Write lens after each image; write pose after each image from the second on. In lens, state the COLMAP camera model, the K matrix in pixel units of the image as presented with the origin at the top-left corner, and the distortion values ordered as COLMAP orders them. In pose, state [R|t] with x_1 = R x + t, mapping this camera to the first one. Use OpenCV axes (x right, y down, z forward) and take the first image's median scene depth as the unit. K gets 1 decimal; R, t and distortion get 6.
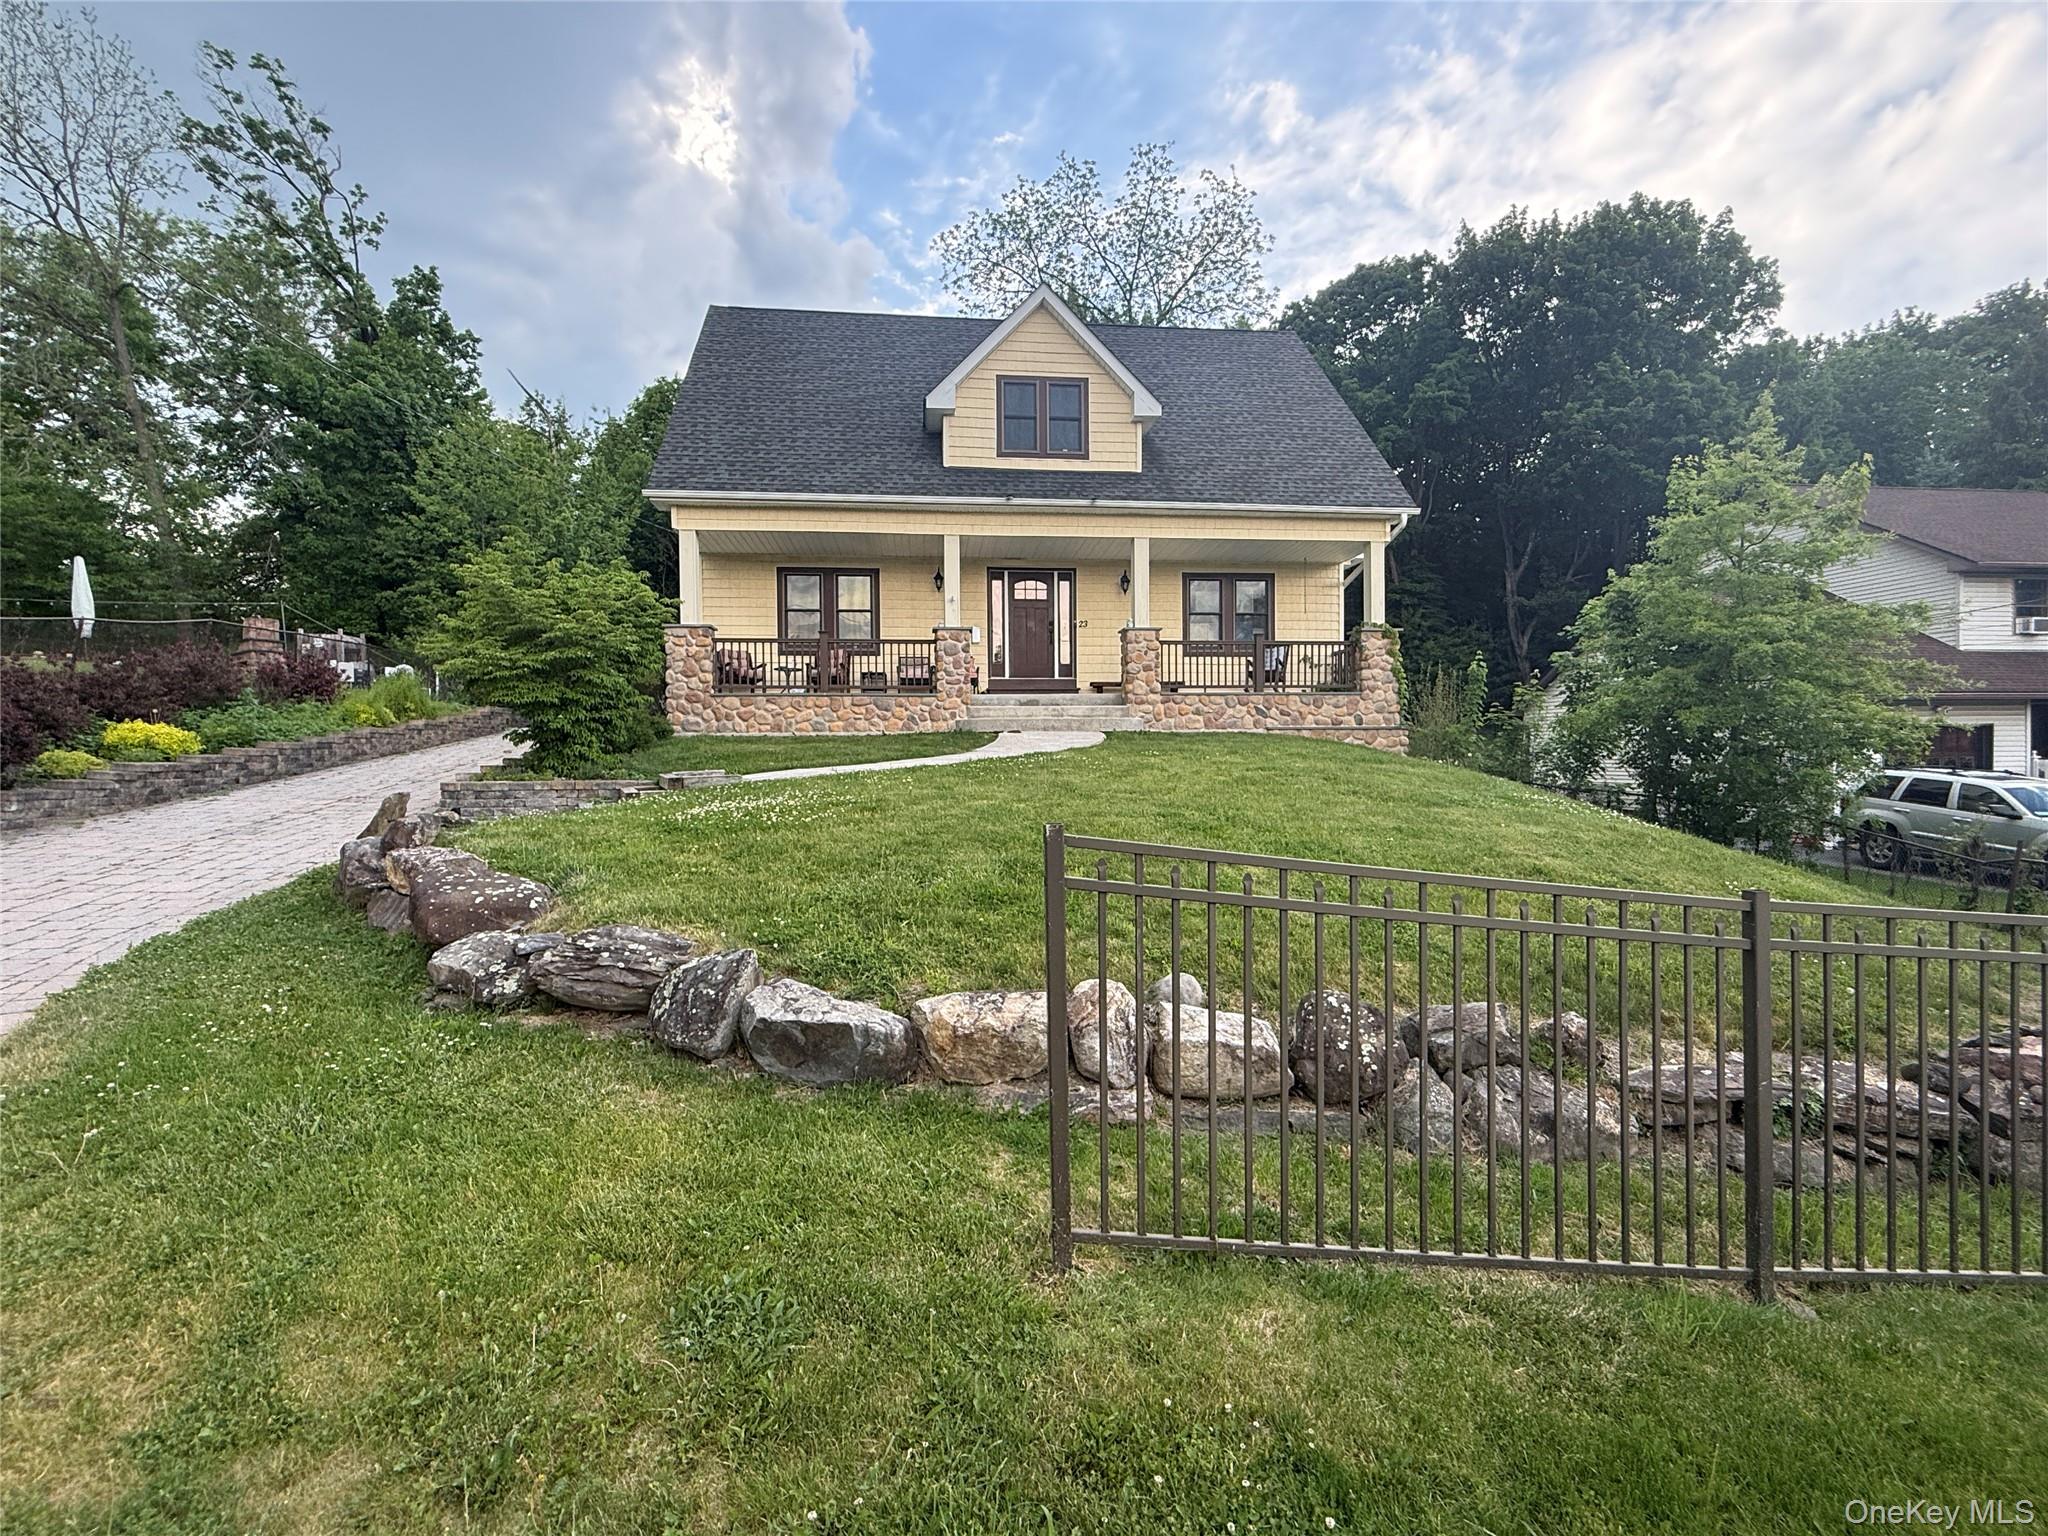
lens RADIAL K [[969.5, 0, 1027.0], [0, 969.5, 765.2], [0, 0, 1]] dist [-0.002348, -0.000935]
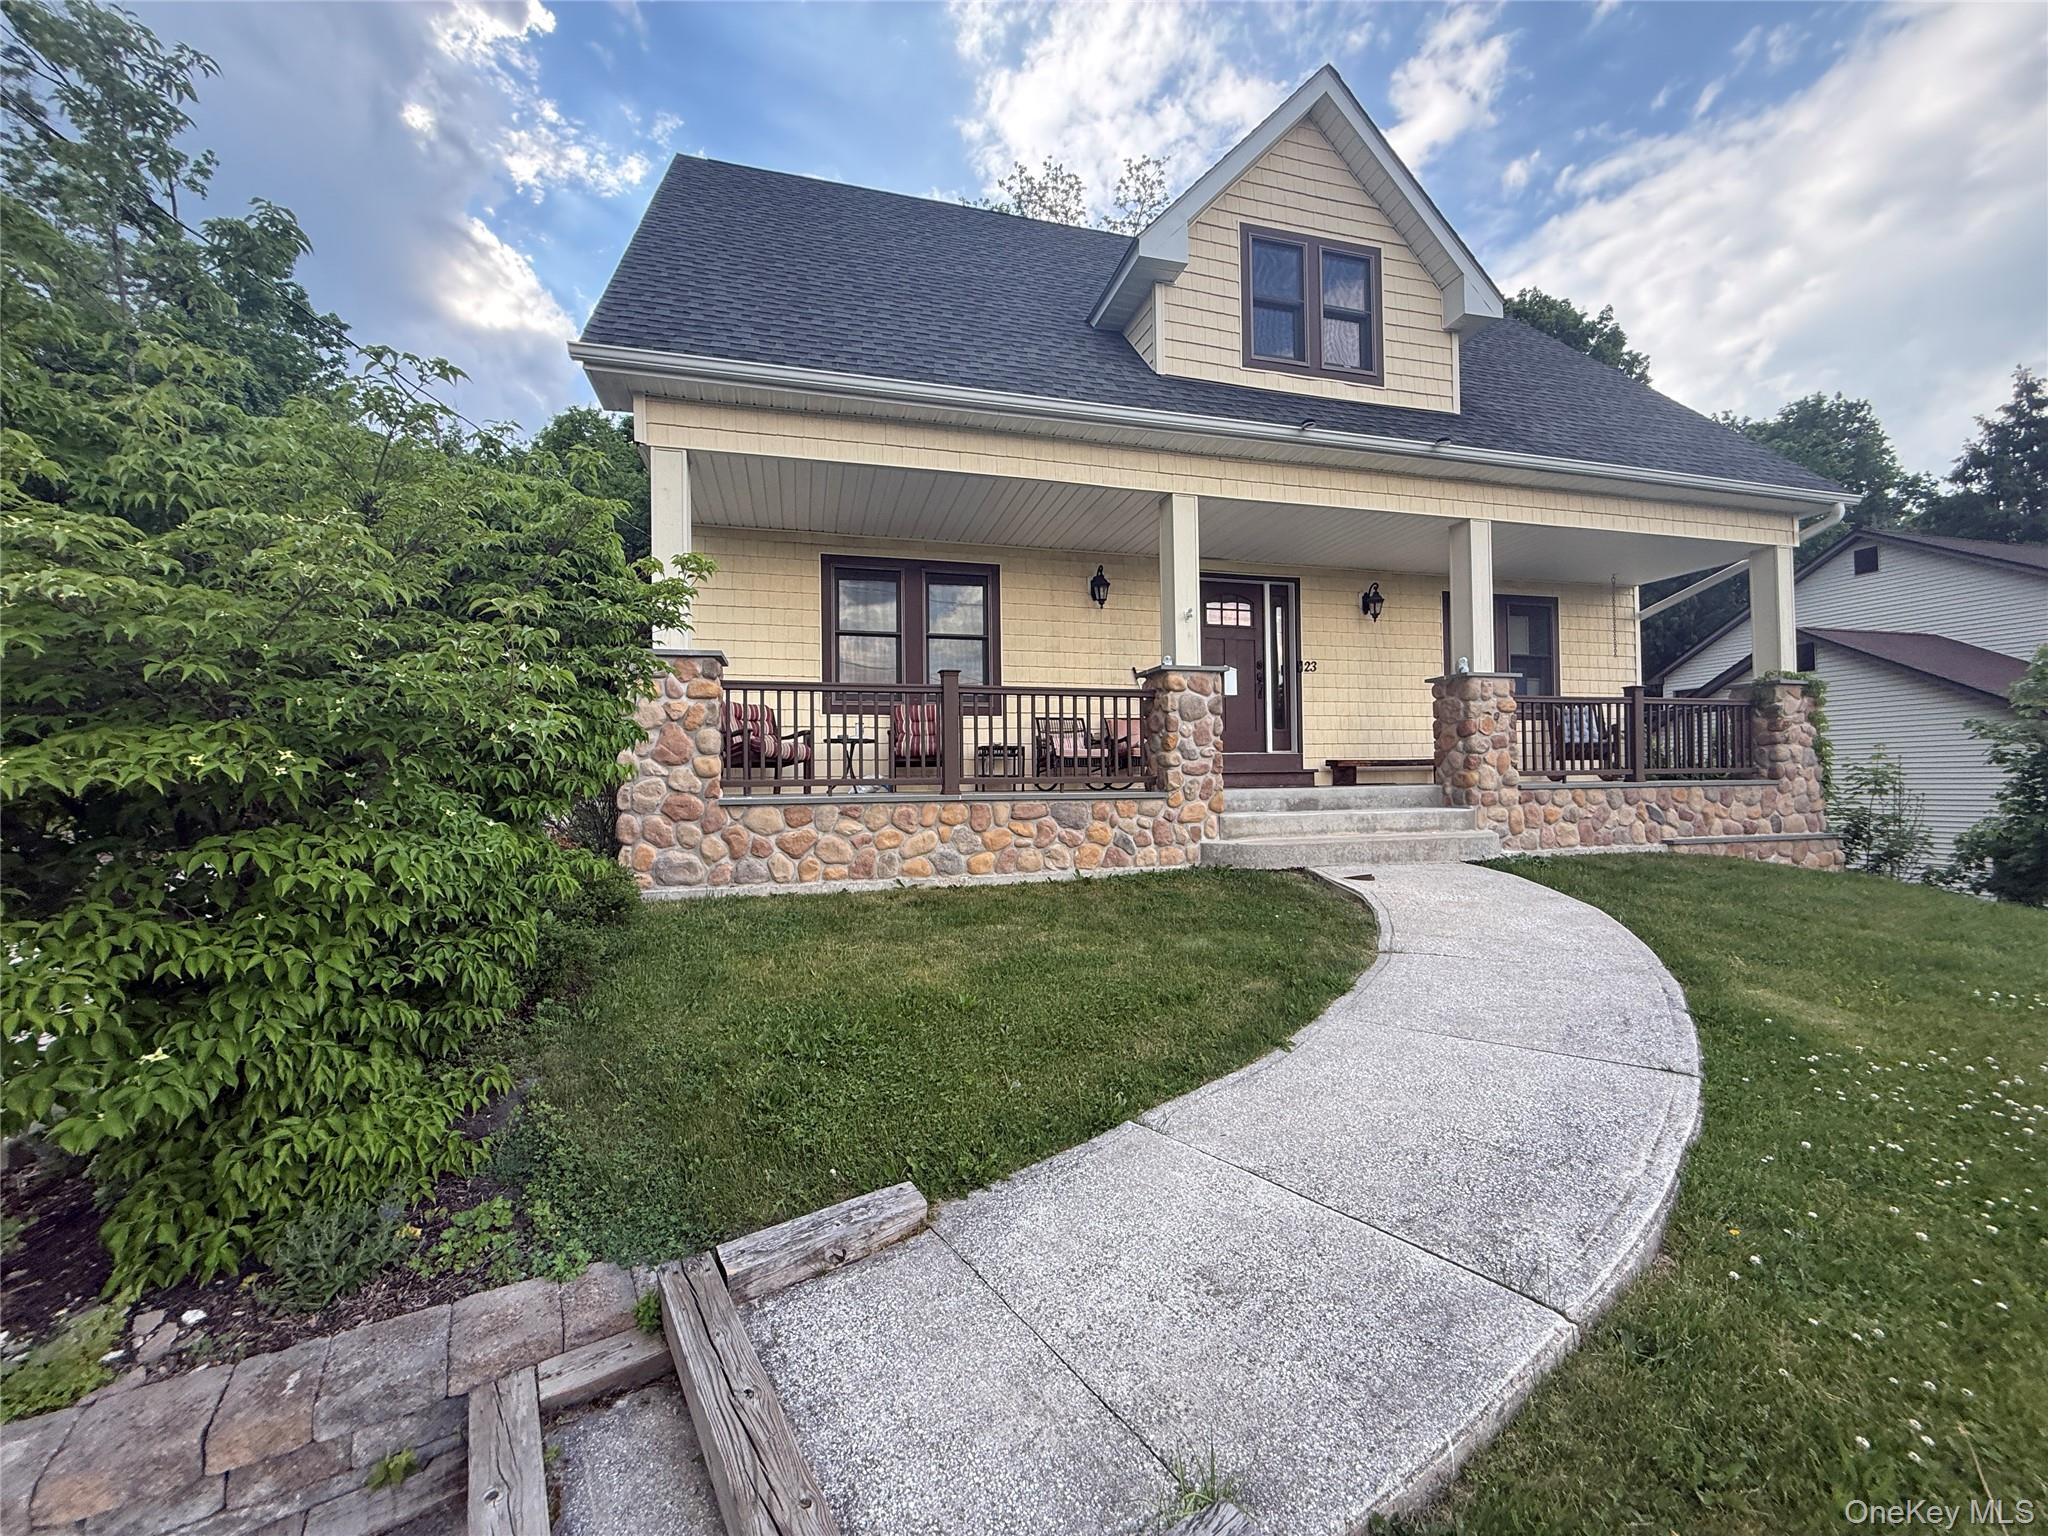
lens RADIAL K [[819.5, 0, 1018.2], [0, 819.5, 758.4], [0, 0, 1]] dist [-0.000134, 0.000114]
pose [[0.989160, -0.000031, 0.146839, -0.221941], [0.006322, 0.999082, -0.042376, -0.069774], [-0.146703, 0.042845, 0.988252, 0.541467]]
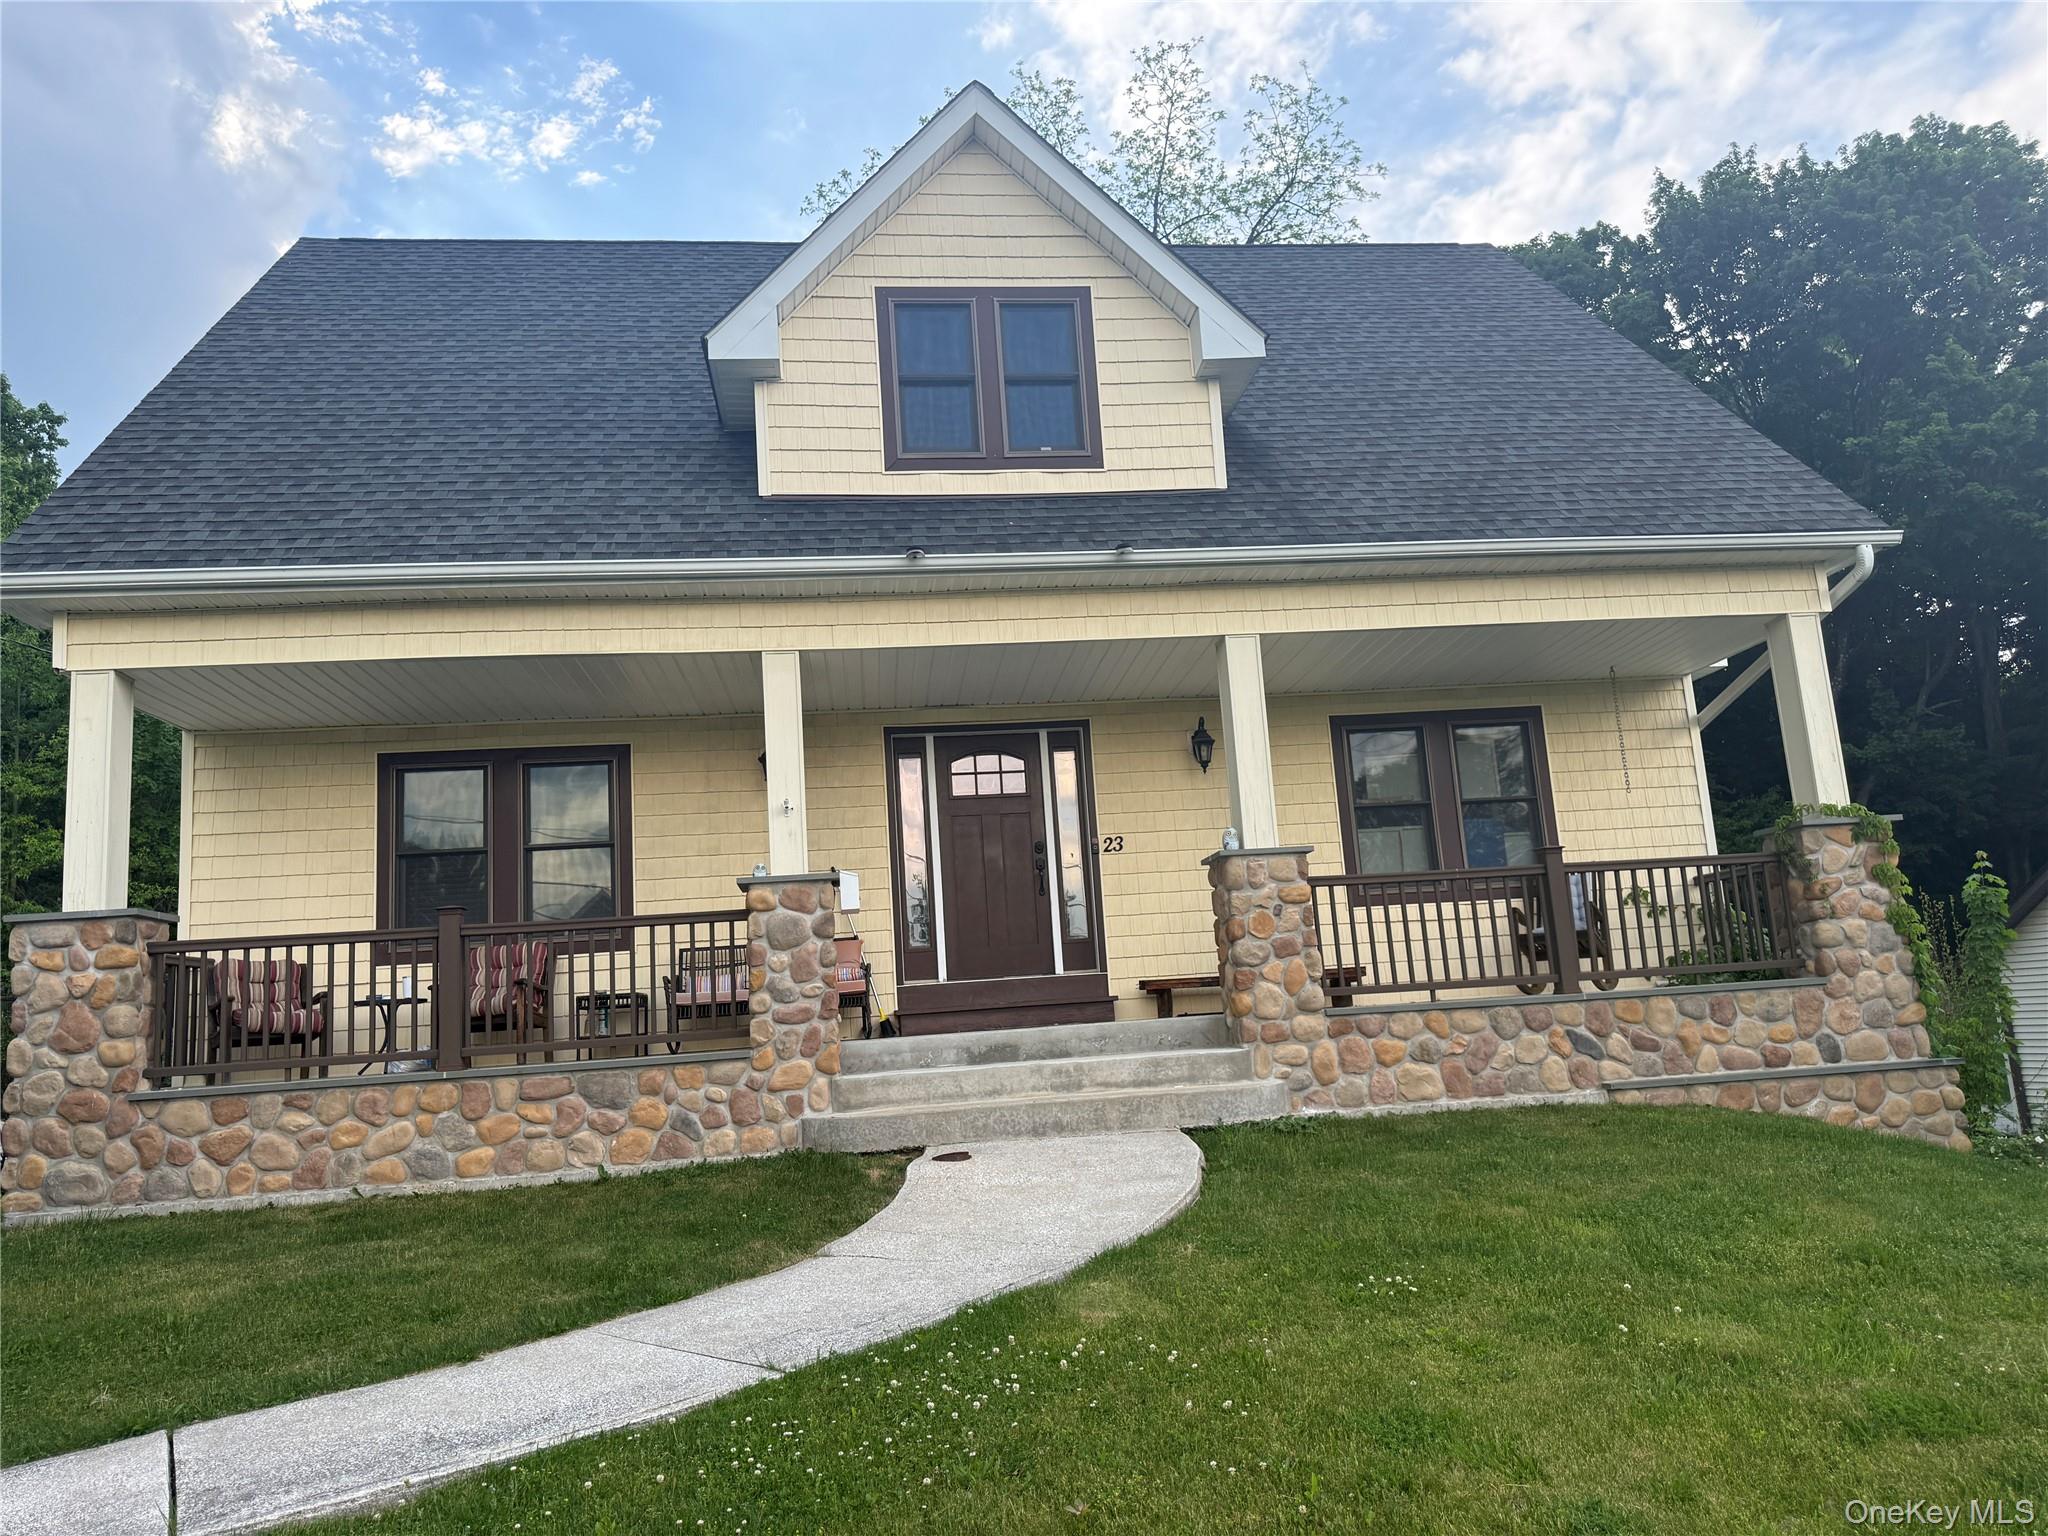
lens RADIAL K [[1432.7, 0, 1023.9], [0, 1432.7, 767.2], [0, 0, 1]] dist [0.060644, -0.064657]
pose [[0.998375, -0.056425, 0.008009, 0.016221], [0.056926, 0.980637, -0.187380, -0.066843], [0.002719, 0.187532, 0.982255, 0.394034]]
